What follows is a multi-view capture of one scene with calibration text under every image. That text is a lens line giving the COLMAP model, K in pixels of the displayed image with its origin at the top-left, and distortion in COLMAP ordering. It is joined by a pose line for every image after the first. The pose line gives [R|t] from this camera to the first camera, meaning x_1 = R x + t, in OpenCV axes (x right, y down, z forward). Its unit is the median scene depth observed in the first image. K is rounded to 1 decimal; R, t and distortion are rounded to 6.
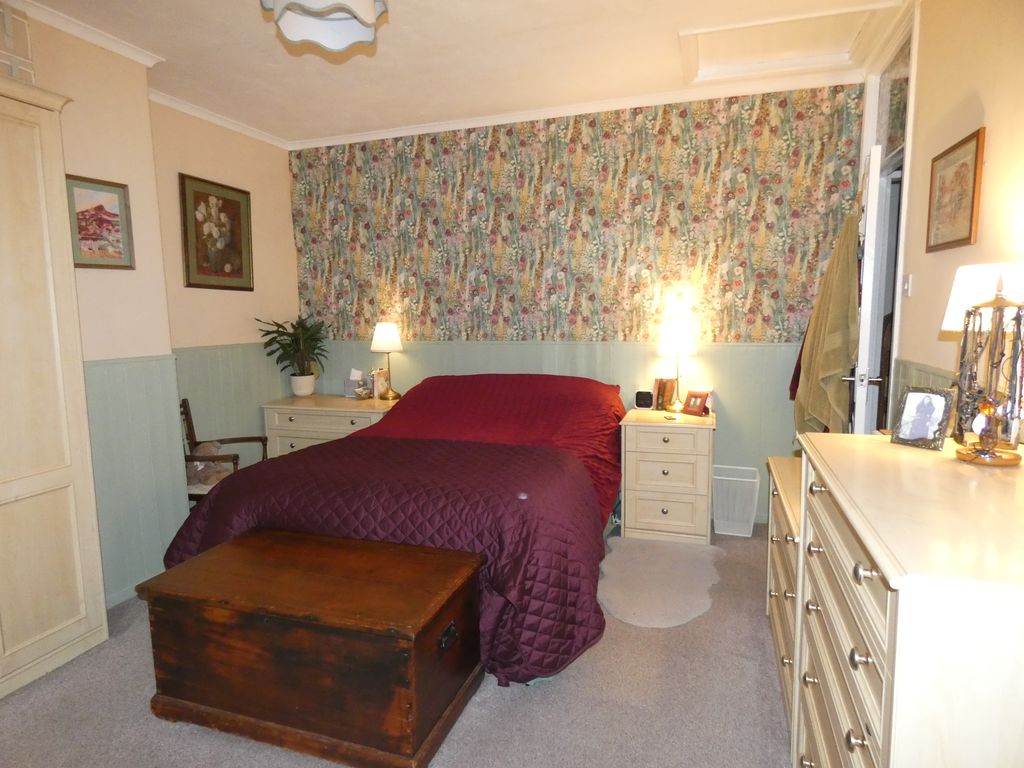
lens RADIAL K [[614.8, 0, 510.9], [0, 614.8, 381.3], [0, 0, 1]] dist [-0.001872, -0.000207]
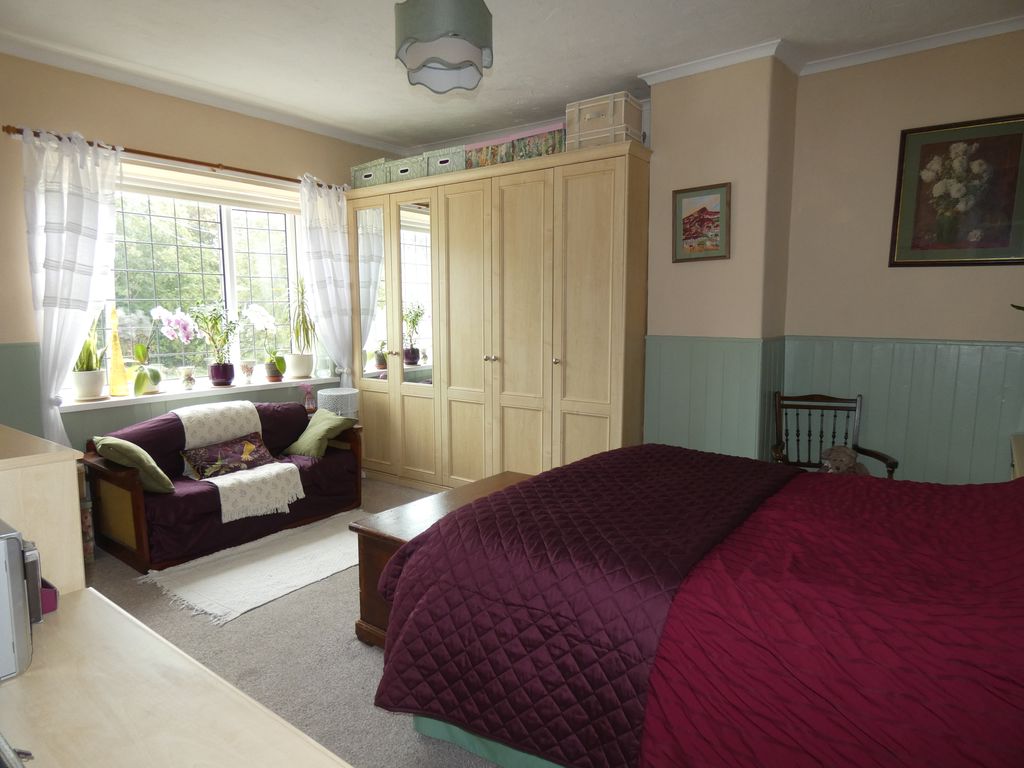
lens RADIAL K [[614.8, 0, 510.9], [0, 614.8, 381.3], [0, 0, 1]] dist [-0.001872, -0.000207]
pose [[-0.326800, 0.125491, -0.936725, 0.587270], [-0.101778, 0.980708, 0.166891, -0.110409], [0.939597, 0.149878, -0.307723, 1.012041]]
